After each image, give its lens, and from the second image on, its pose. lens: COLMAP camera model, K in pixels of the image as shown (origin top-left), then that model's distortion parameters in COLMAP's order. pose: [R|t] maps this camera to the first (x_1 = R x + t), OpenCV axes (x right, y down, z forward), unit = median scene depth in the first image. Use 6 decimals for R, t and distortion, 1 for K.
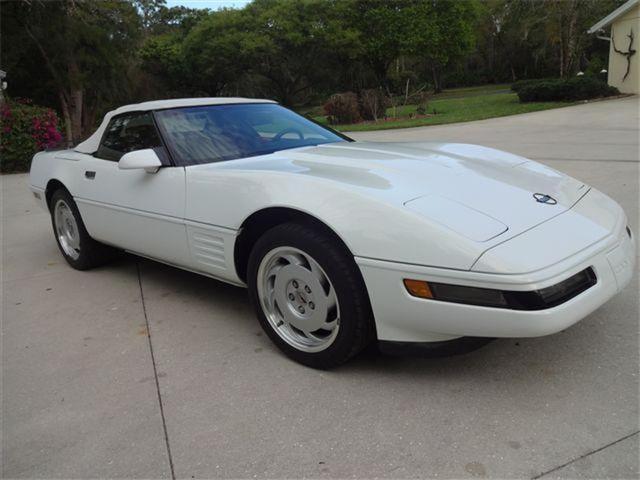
lens RADIAL K [[471.4, 0, 321.3], [0, 471.4, 241.3], [0, 0, 1]] dist [-0.012653, 0.003268]
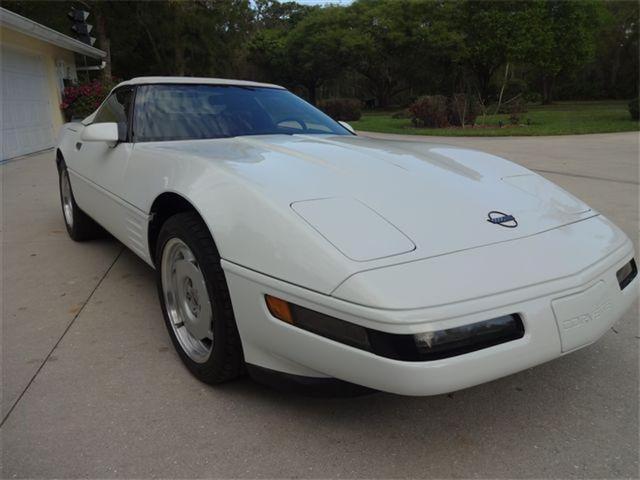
lens RADIAL K [[471.4, 0, 321.7], [0, 471.4, 241.4], [0, 0, 1]] dist [-0.012653, 0.003268]
pose [[0.976283, 0.124226, -0.177312, 0.040748], [-0.124141, 0.992197, 0.011621, -0.003204], [0.177372, 0.010666, 0.984086, 0.022198]]
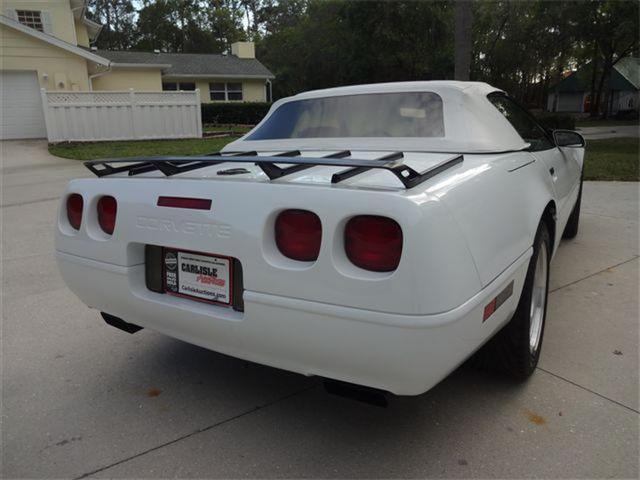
lens RADIAL K [[471.4, 0, 319.3], [0, 471.4, 239.4], [0, 0, 1]] dist [-0.012653, 0.003268]
pose [[-0.175126, -0.176607, 0.968577, -0.219000], [0.318841, 0.920591, 0.225506, -0.062229], [-0.931489, 0.348314, -0.104910, 0.277547]]
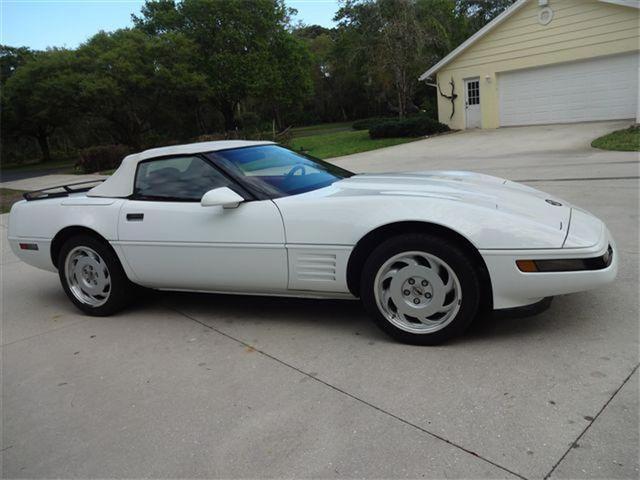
lens RADIAL K [[471.4, 0, 321.6], [0, 471.4, 241.2], [0, 0, 1]] dist [-0.012653, 0.003268]
pose [[0.944662, -0.091705, 0.314967, -0.083838], [0.116349, 0.991375, -0.060312, 0.003916], [-0.306720, 0.093621, 0.947184, -0.017963]]
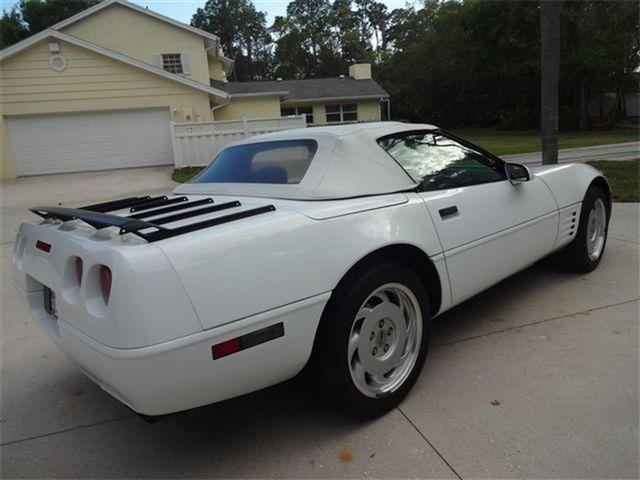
lens RADIAL K [[471.4, 0, 320.0], [0, 471.4, 240.8], [0, 0, 1]] dist [-0.012653, 0.003268]
pose [[0.100018, -0.148829, 0.983792, -0.232979], [0.345936, 0.932267, 0.105865, -0.046966], [-0.932912, 0.329741, 0.144728, 0.210715]]
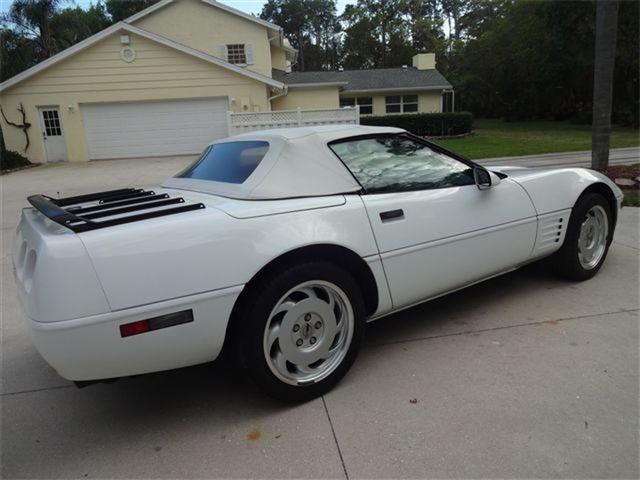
lens RADIAL K [[471.4, 0, 321.0], [0, 471.4, 240.7], [0, 0, 1]] dist [-0.012653, 0.003268]
pose [[0.235752, -0.161417, 0.958314, -0.235333], [0.312428, 0.946349, 0.082542, -0.038453], [-0.920223, 0.279945, 0.273535, 0.176265]]
